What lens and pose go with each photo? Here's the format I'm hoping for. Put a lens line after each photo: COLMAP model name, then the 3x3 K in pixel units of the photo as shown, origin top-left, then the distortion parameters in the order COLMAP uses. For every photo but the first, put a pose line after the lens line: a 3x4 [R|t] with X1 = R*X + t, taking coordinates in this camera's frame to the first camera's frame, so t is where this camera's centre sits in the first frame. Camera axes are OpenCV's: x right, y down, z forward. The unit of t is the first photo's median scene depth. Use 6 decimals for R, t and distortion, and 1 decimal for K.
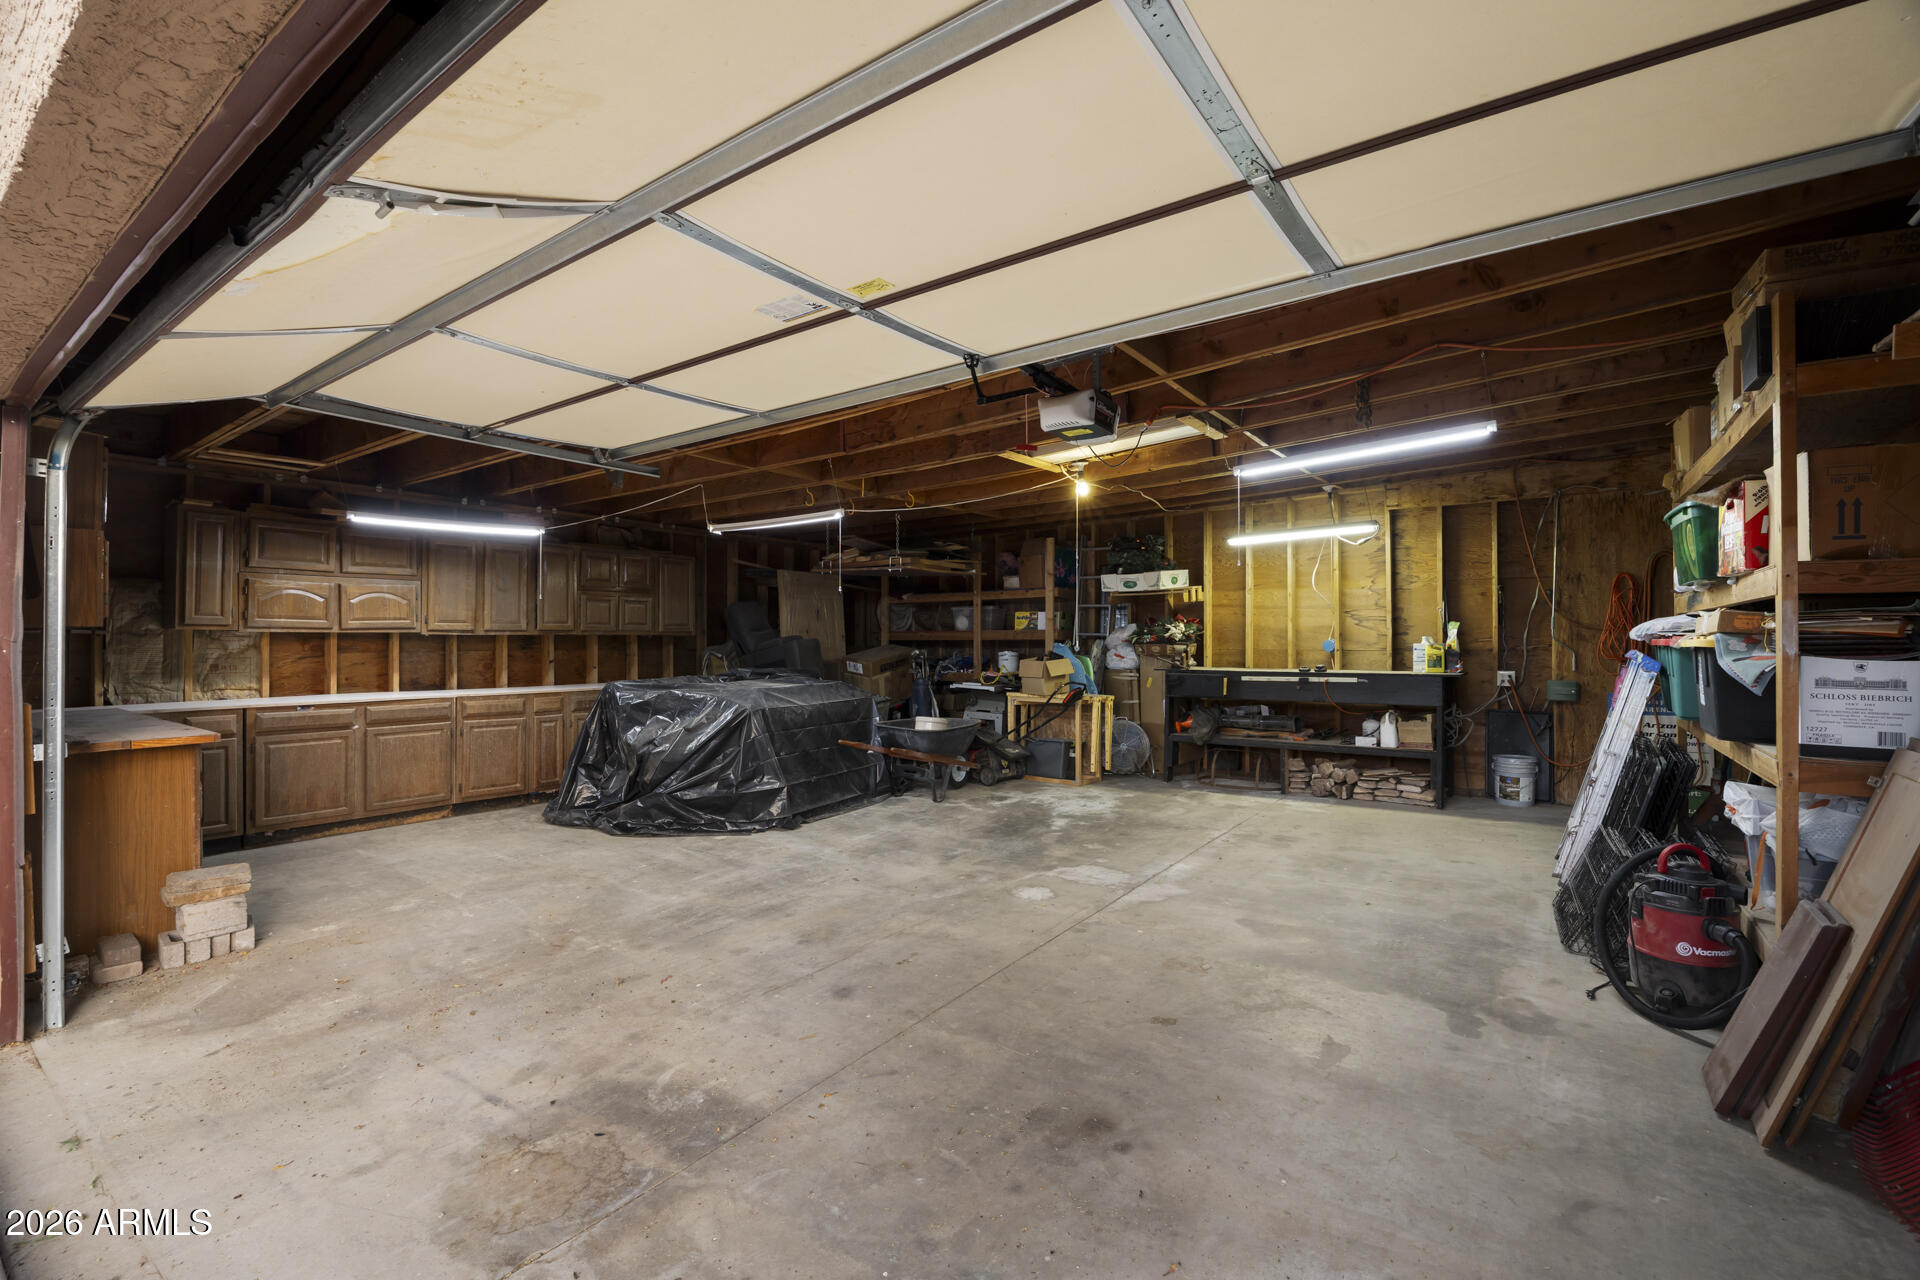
lens RADIAL K [[841.7, 0, 957.6], [0, 841.7, 642.2], [0, 0, 1]] dist [-0.016882, -0.000599]
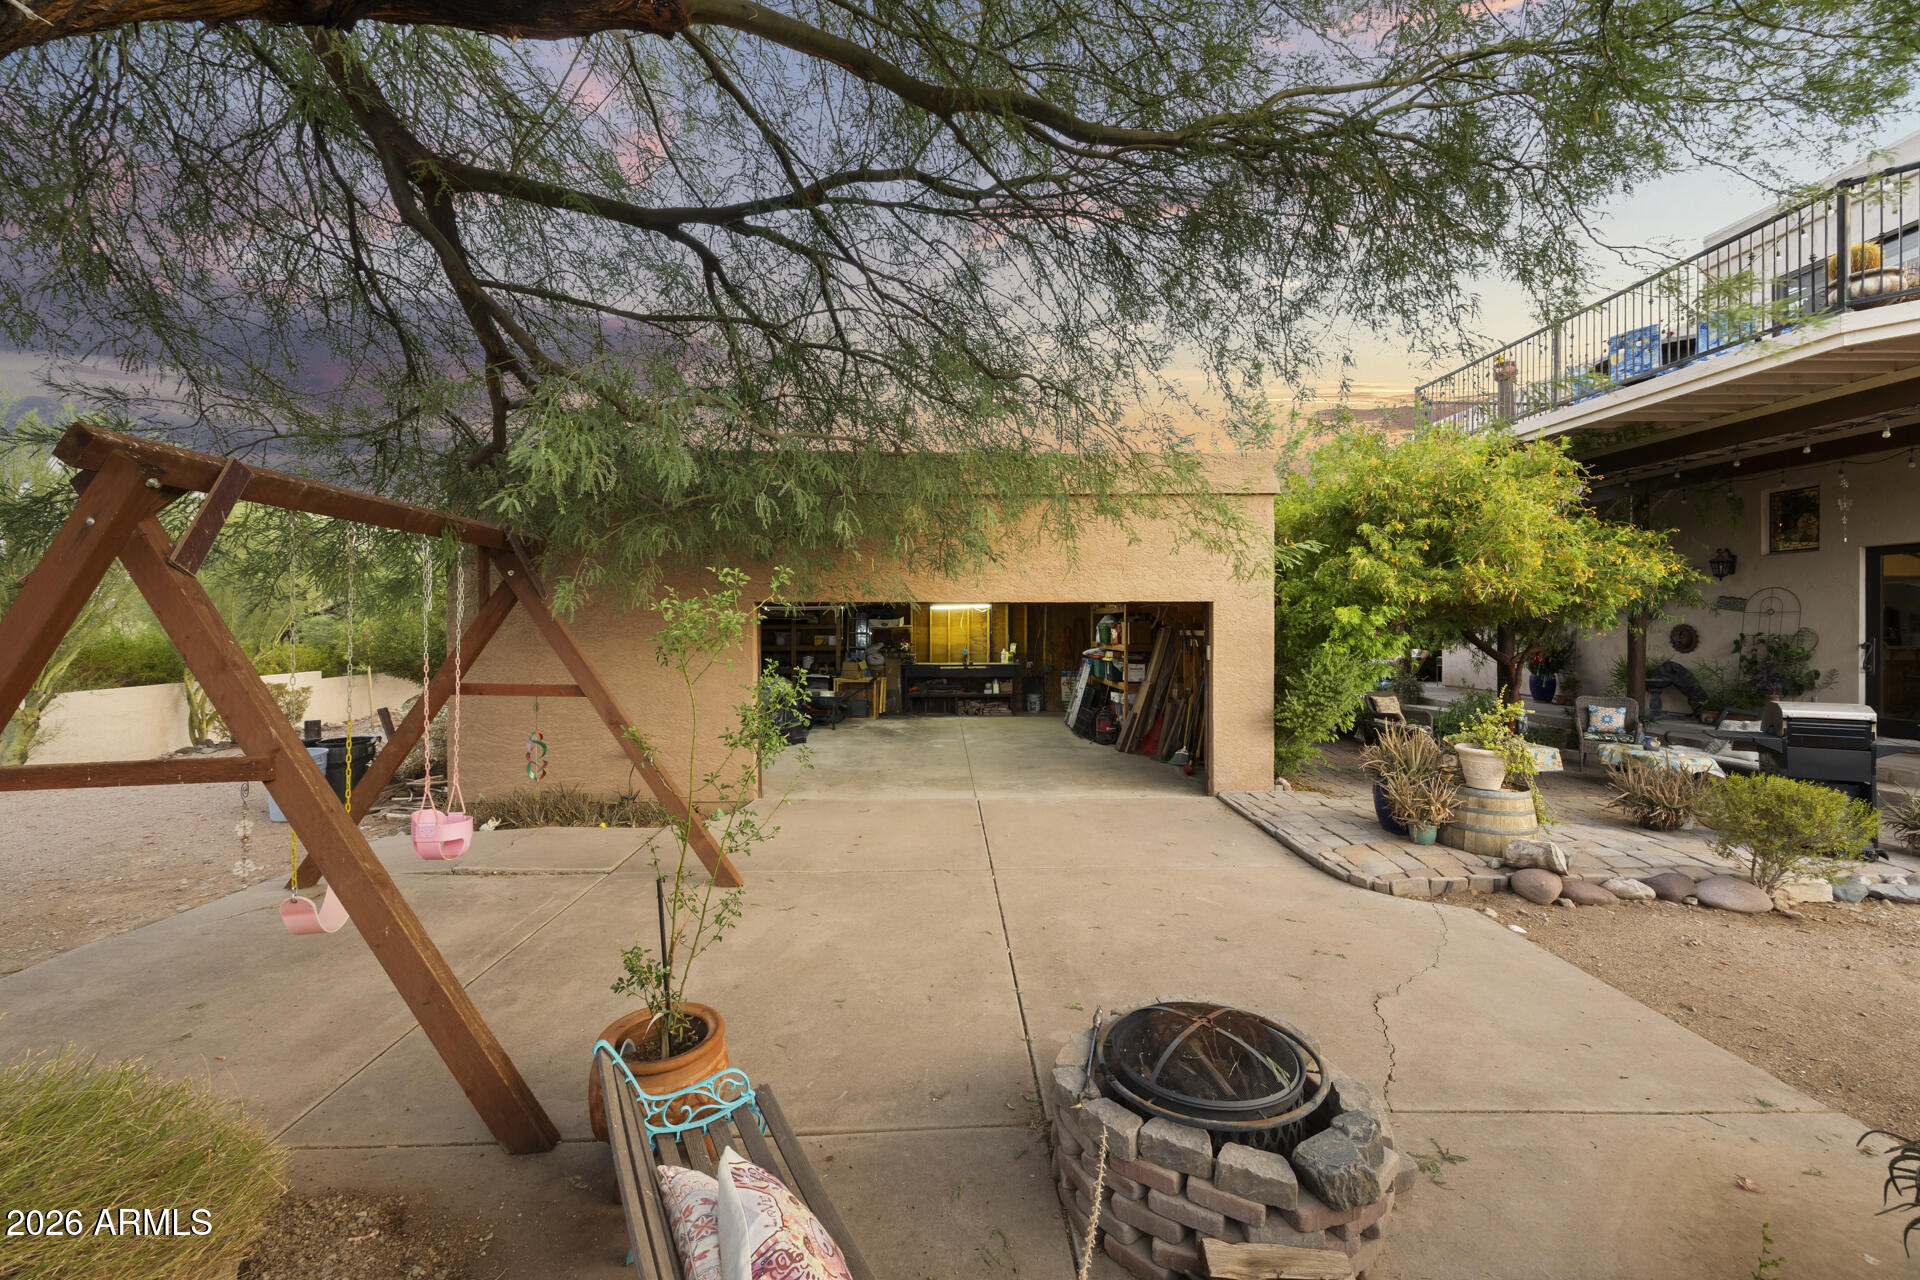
lens RADIAL K [[755.1, 0, 958.7], [0, 755.1, 630.8], [0, 0, 1]] dist [0.003049, -0.000287]
pose [[0.798035, -0.002197, 0.602608, -0.963239], [-0.001762, 0.999981, 0.005979, -0.078487], [-0.602609, -0.005834, 0.798015, -0.765310]]
